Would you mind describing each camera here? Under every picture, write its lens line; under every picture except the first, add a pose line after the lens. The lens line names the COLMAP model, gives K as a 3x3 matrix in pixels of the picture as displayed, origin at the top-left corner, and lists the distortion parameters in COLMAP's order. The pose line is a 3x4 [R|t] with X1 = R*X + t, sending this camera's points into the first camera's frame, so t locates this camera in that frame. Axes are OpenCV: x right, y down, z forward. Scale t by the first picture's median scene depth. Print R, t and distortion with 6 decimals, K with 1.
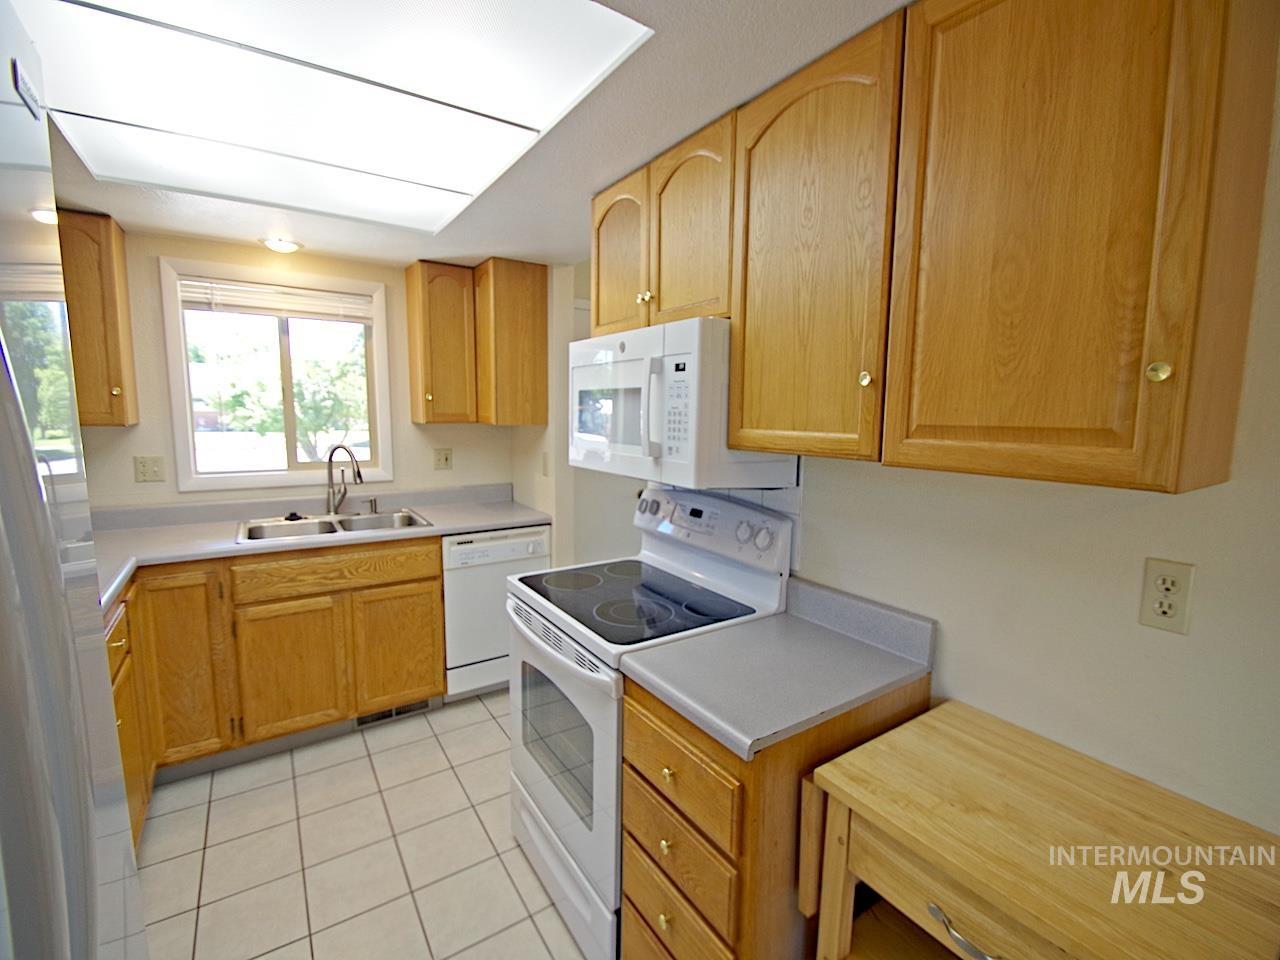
lens RADIAL K [[572.8, 0, 647.5], [0, 572.8, 481.3], [0, 0, 1]] dist [0.004187, -0.008992]
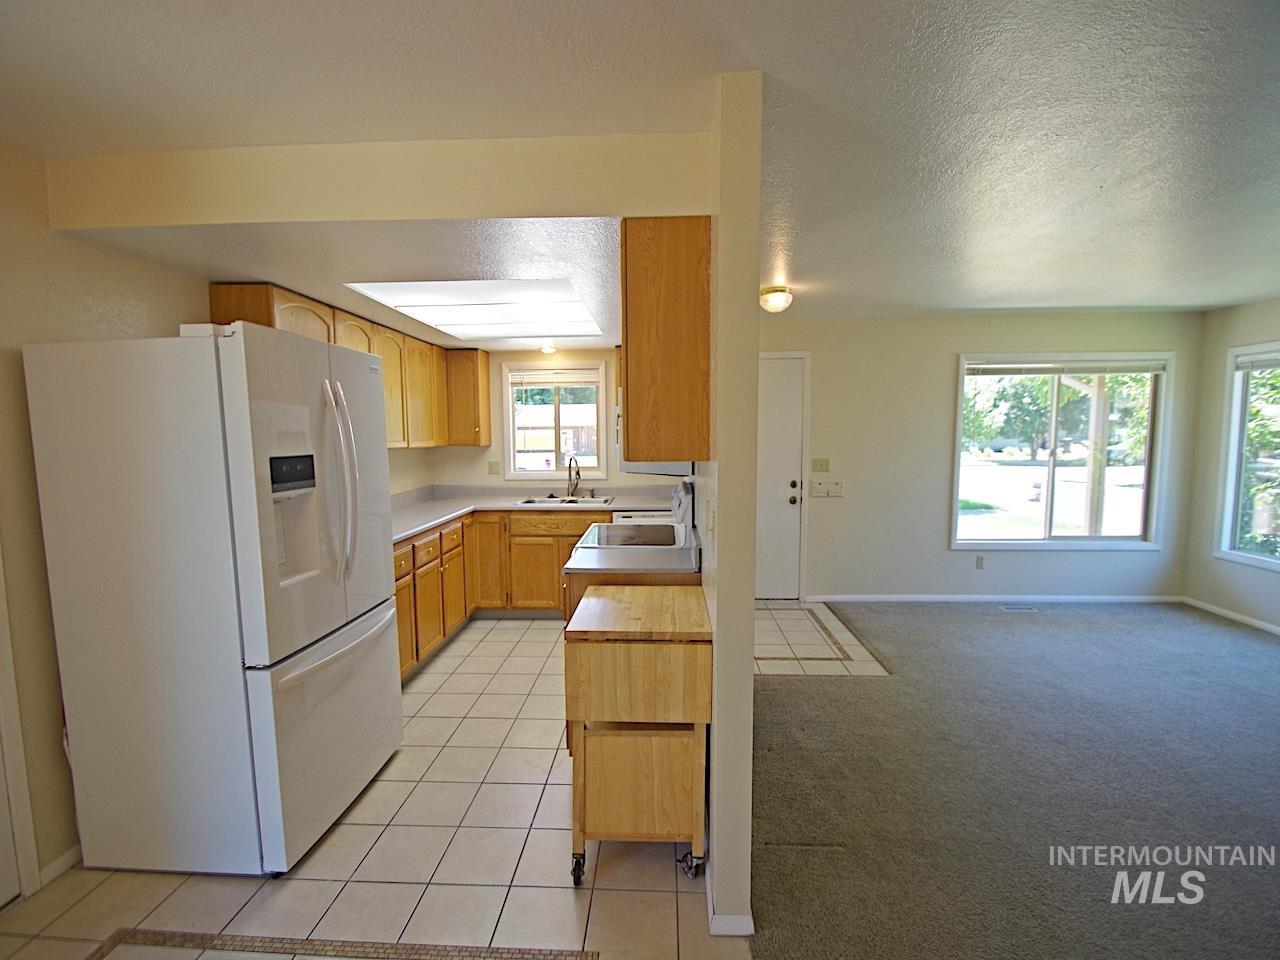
lens RADIAL K [[572.8, 0, 639.3], [0, 572.8, 482.0], [0, 0, 1]] dist [0.004187, -0.008992]
pose [[0.802756, 0.027104, -0.595691, 0.744630], [-0.051817, 0.998358, -0.024404, 0.051478], [0.594052, 0.050458, 0.802843, -0.311827]]
